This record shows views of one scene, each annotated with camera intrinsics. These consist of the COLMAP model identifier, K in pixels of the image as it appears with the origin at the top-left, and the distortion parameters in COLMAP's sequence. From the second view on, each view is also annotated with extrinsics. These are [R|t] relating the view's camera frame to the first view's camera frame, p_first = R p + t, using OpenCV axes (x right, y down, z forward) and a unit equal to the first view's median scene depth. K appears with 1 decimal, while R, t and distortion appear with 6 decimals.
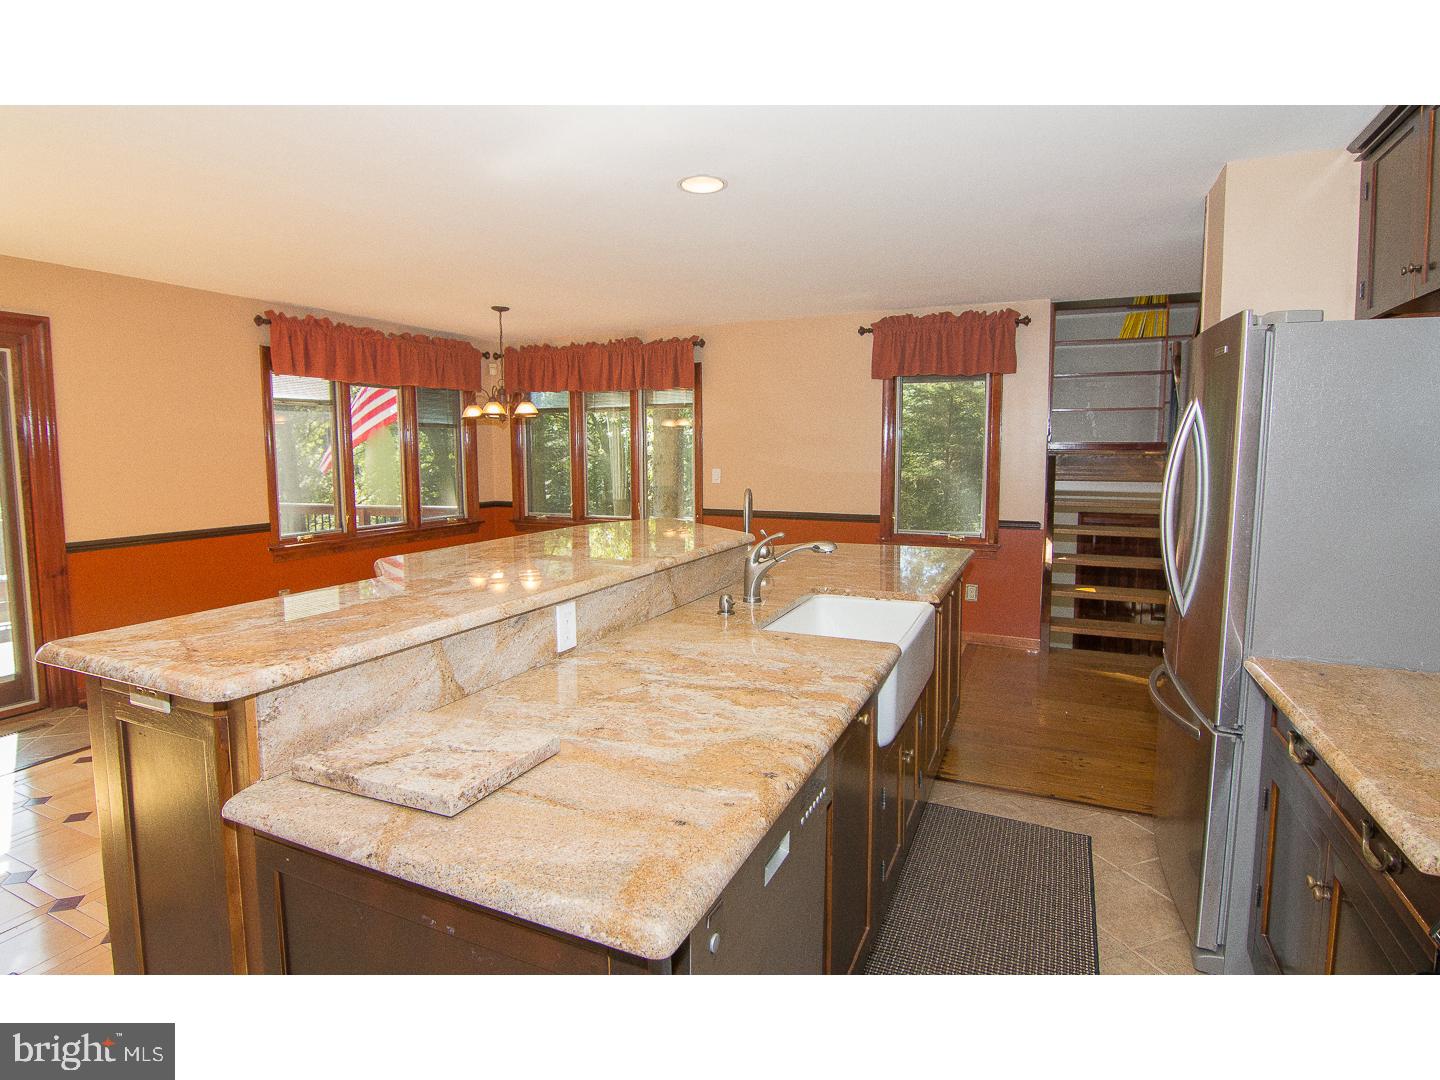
lens RADIAL K [[730.5, 0, 722.3], [0, 730.5, 548.1], [0, 0, 1]] dist [0.001270, -0.017363]
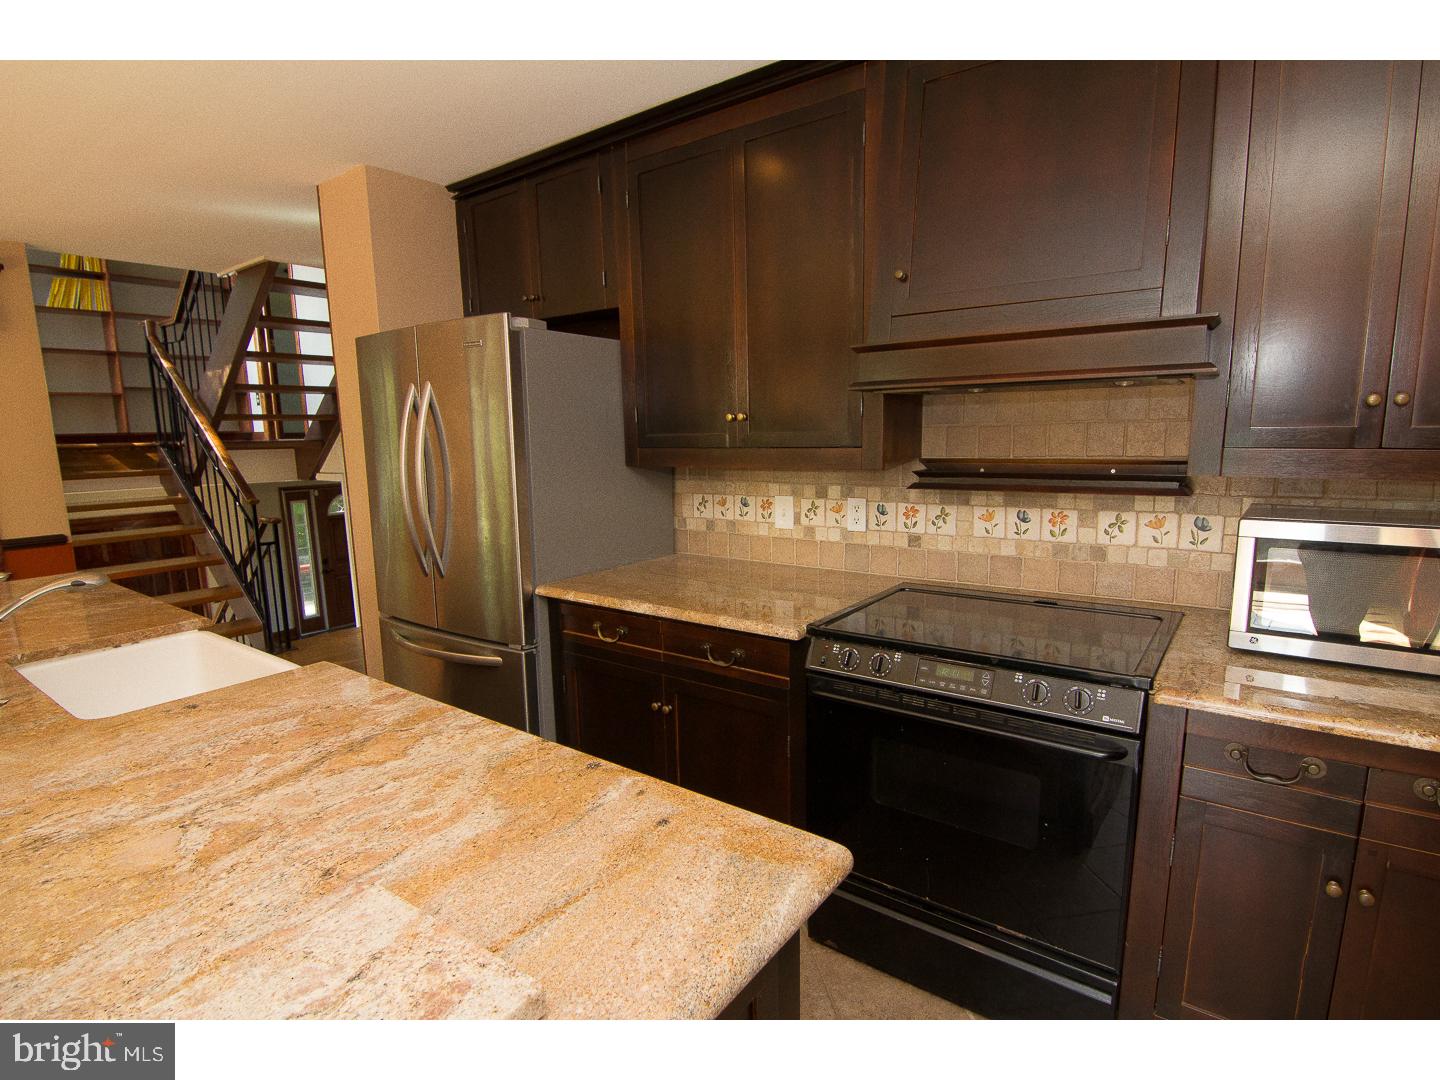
lens RADIAL K [[730.5, 0, 722.3], [0, 730.5, 548.1], [0, 0, 1]] dist [0.001270, -0.017363]
pose [[0.217223, -0.162369, 0.962523, -0.590001], [0.150570, 0.979840, 0.131309, -0.049675], [-0.964439, 0.116404, 0.237291, 0.451696]]
